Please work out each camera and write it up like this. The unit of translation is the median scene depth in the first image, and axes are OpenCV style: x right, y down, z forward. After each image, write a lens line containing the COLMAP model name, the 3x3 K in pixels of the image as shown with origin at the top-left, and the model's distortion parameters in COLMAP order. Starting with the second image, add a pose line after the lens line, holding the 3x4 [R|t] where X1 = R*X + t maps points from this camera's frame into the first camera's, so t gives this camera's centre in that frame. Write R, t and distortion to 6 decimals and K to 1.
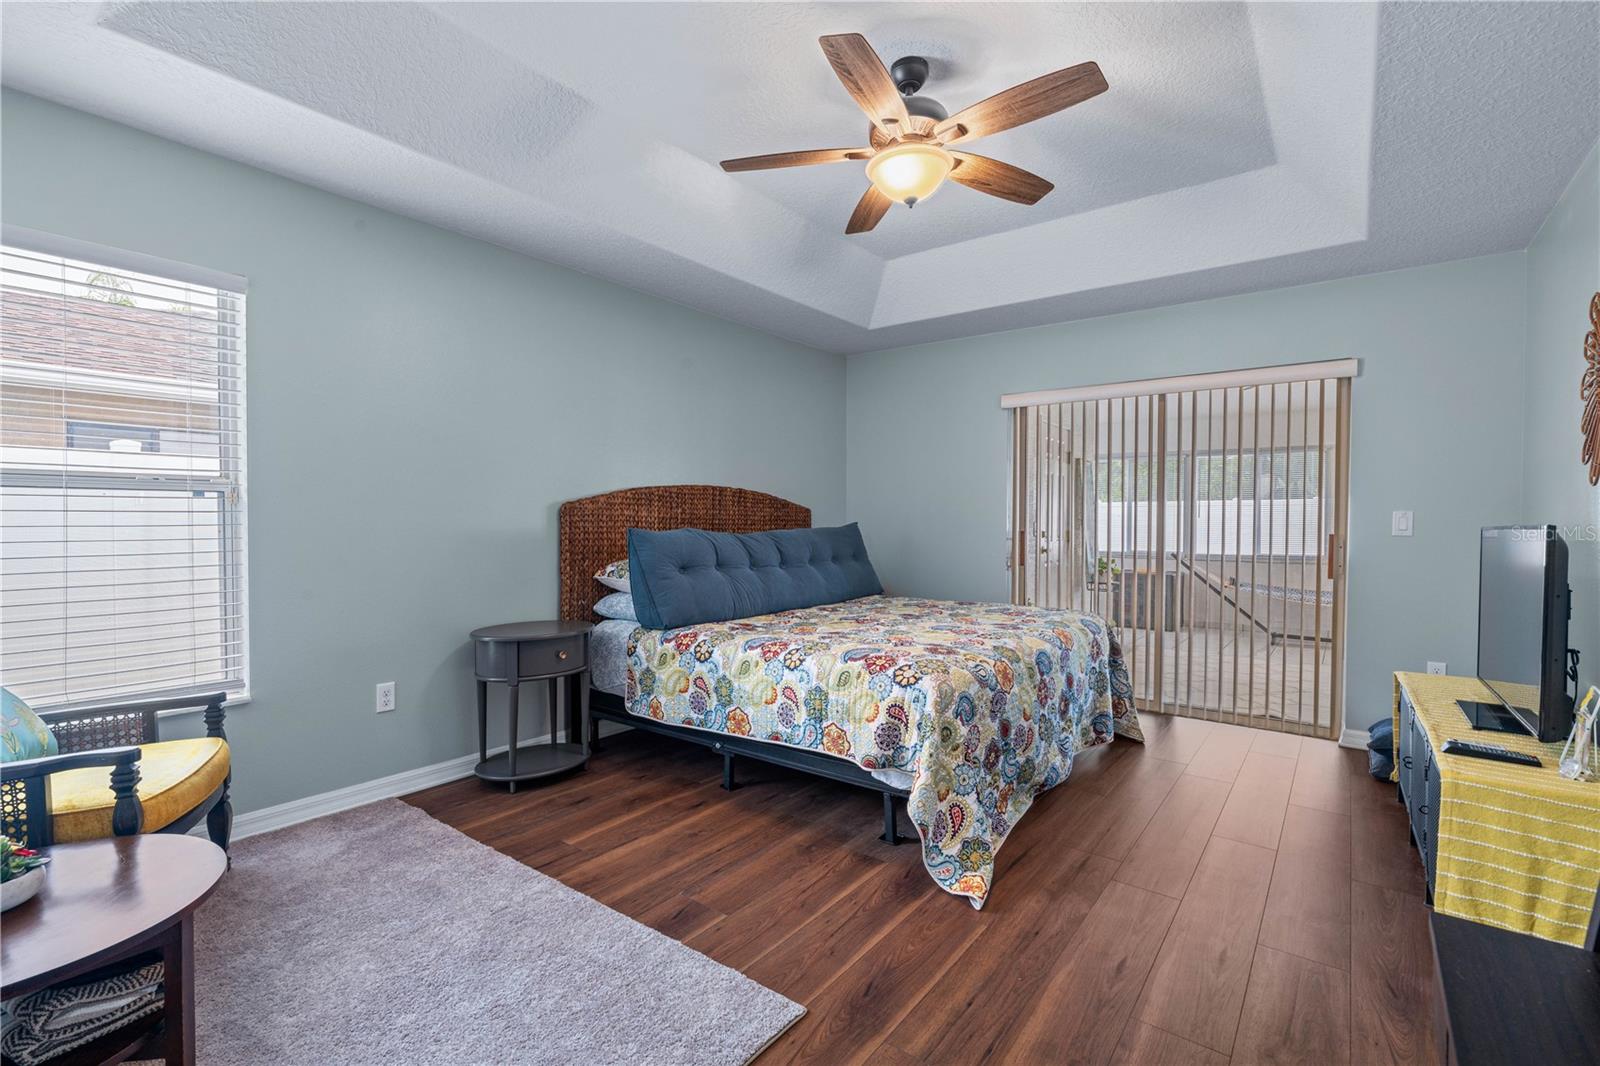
lens RADIAL K [[722.6, 0, 801.3], [0, 722.6, 535.7], [0, 0, 1]] dist [0.003069, 0.000624]
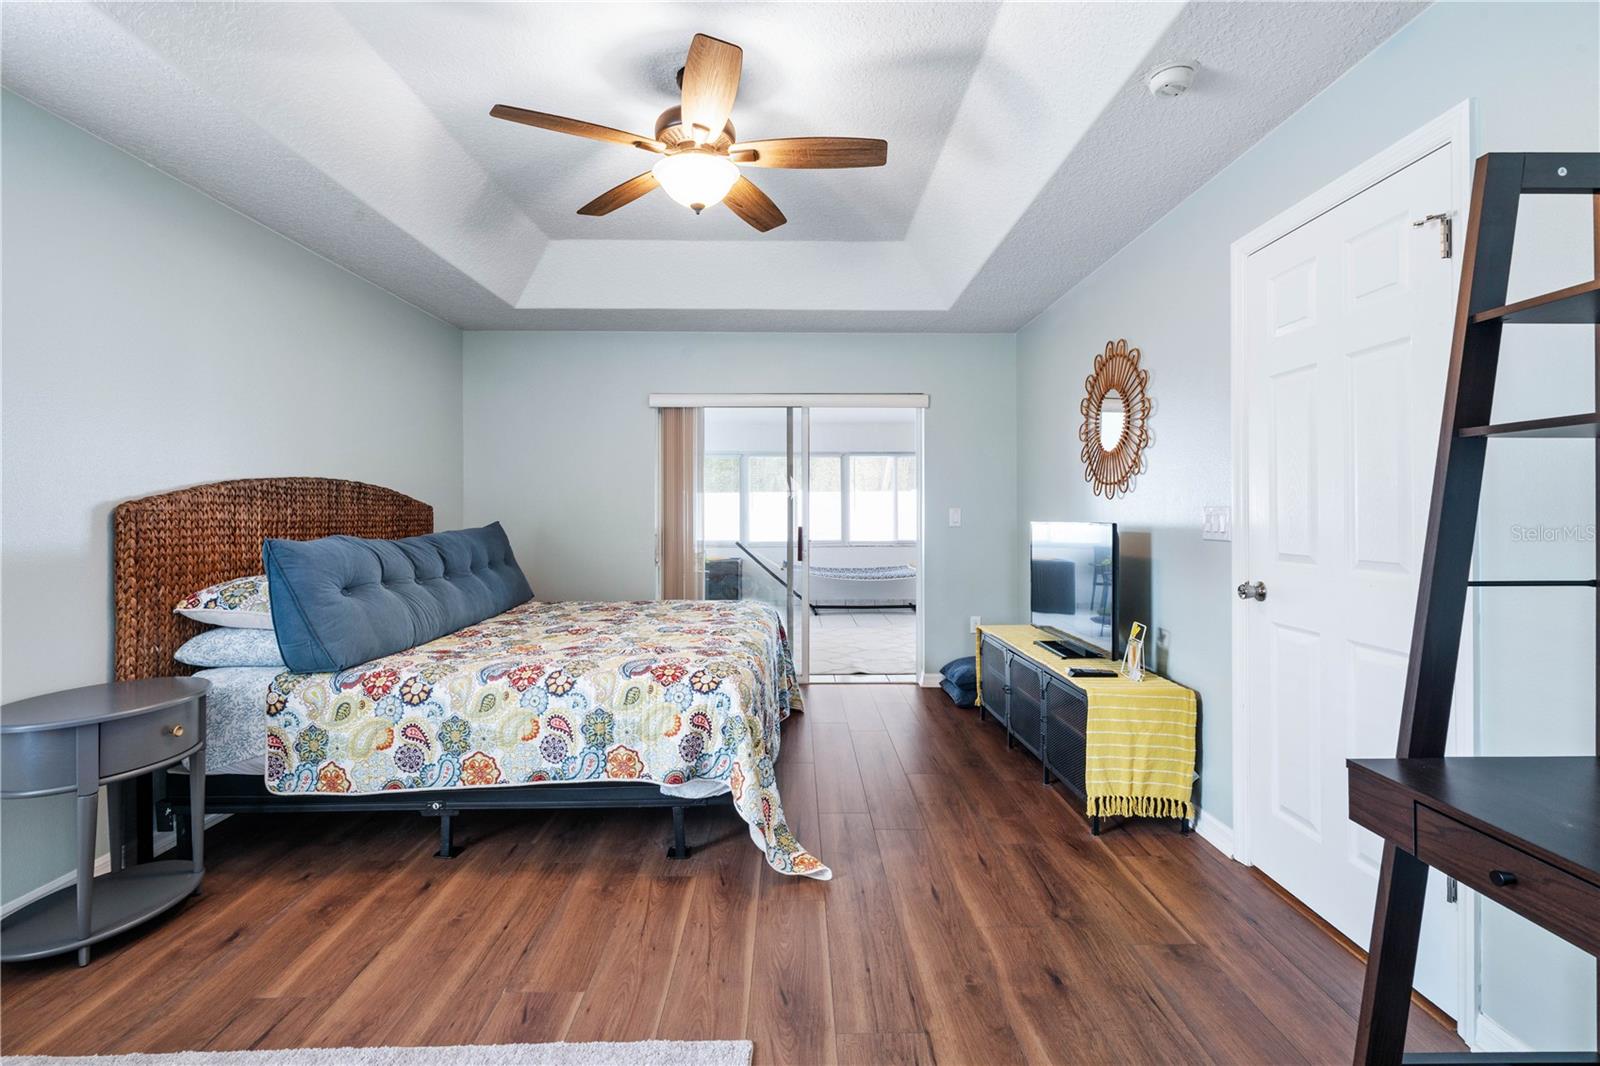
lens RADIAL K [[736.0, 0, 802.9], [0, 736.0, 508.8], [0, 0, 1]] dist [-0.002426, 0.004888]
pose [[0.785975, -0.005370, 0.618235, -0.307335], [0.019275, 0.999689, -0.015821, -0.020692], [-0.617958, 0.024352, 0.785834, 0.096908]]
